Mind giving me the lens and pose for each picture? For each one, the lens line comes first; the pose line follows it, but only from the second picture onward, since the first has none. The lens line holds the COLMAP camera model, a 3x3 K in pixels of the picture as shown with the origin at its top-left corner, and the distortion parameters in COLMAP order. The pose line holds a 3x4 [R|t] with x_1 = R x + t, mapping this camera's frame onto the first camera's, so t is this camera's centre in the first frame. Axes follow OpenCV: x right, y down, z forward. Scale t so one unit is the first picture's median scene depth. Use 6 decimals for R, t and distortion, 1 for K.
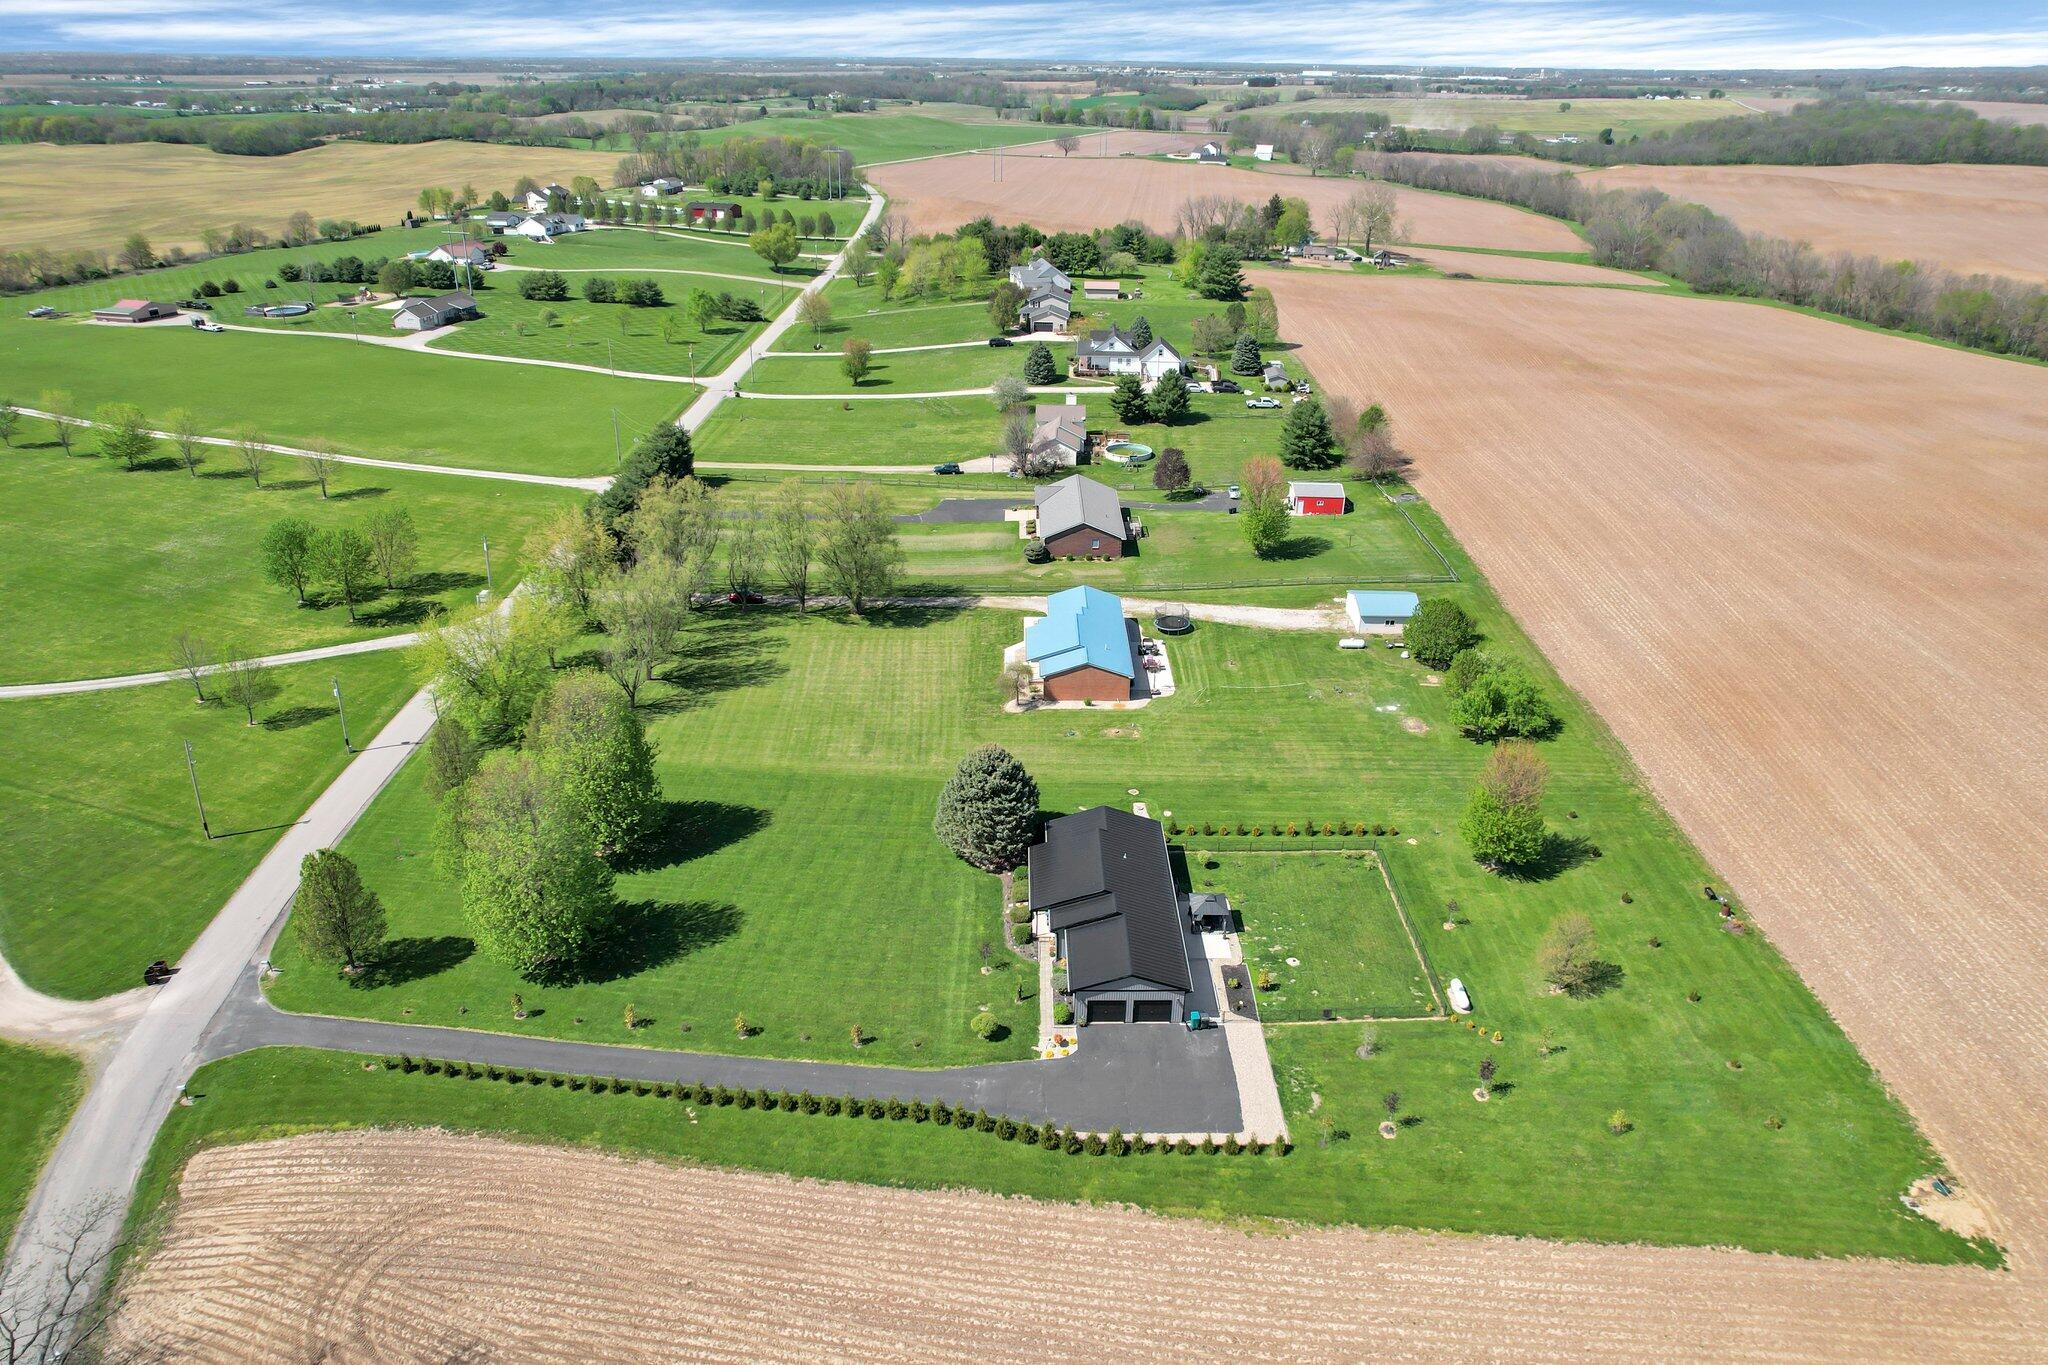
lens RADIAL K [[1312.9, 0, 1024.0], [0, 1312.9, 682.5], [0, 0, 1]] dist [-0.075865, 0.065967]
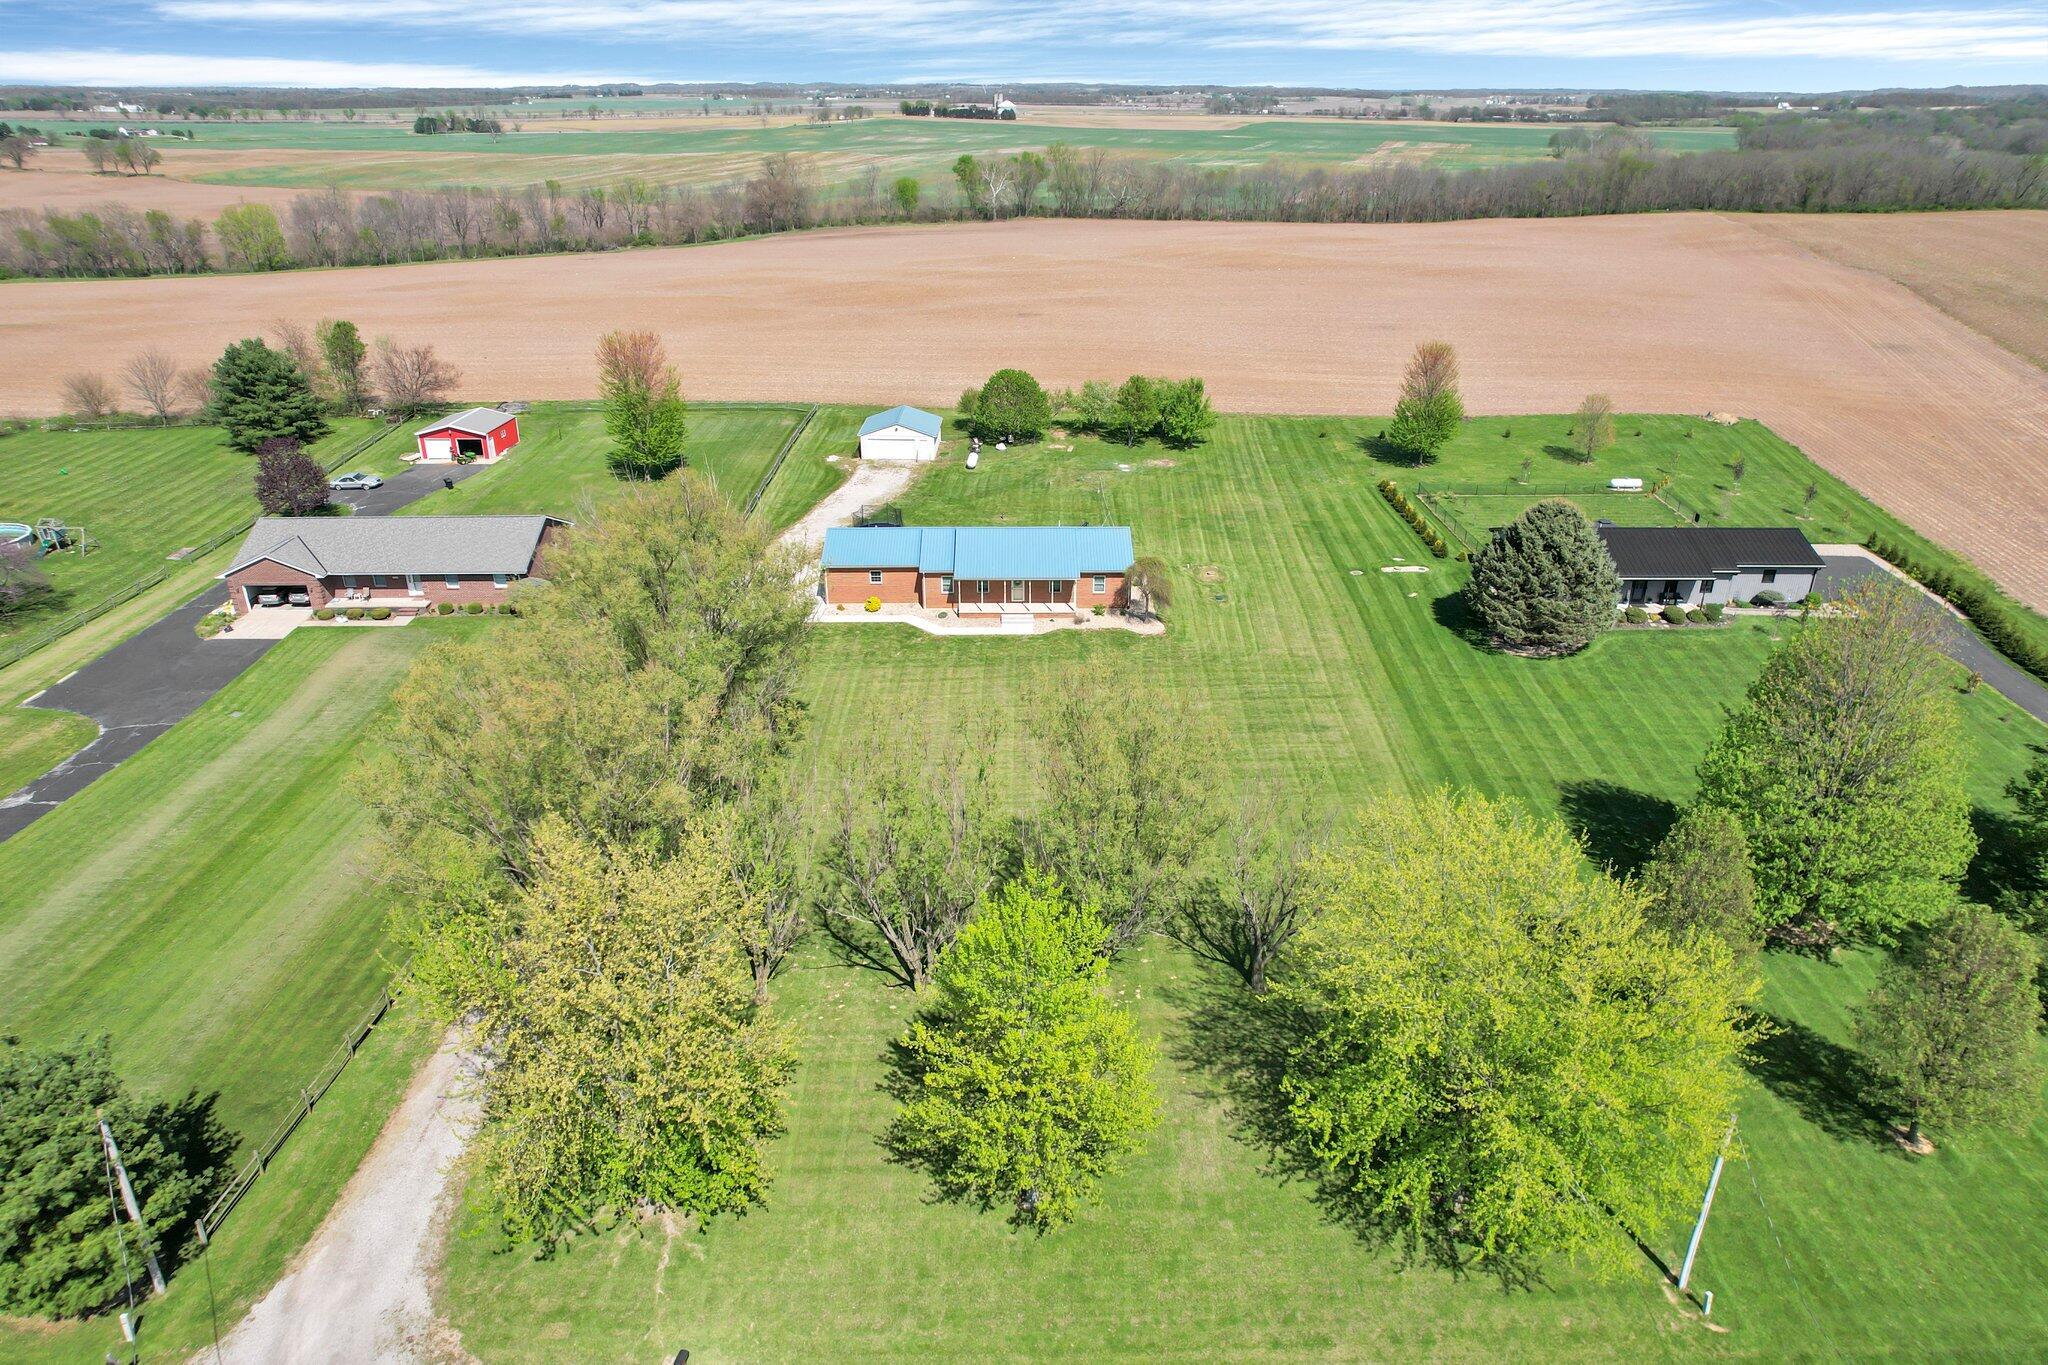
lens RADIAL K [[1312.9, 0, 1024.0], [0, 1312.9, 682.5], [0, 0, 1]] dist [-0.075865, 0.065967]
pose [[-0.005723, -0.422965, 0.906128, -0.876272], [0.434888, 0.814912, 0.383134, -0.338996], [-0.900466, 0.396257, 0.179279, 1.342118]]
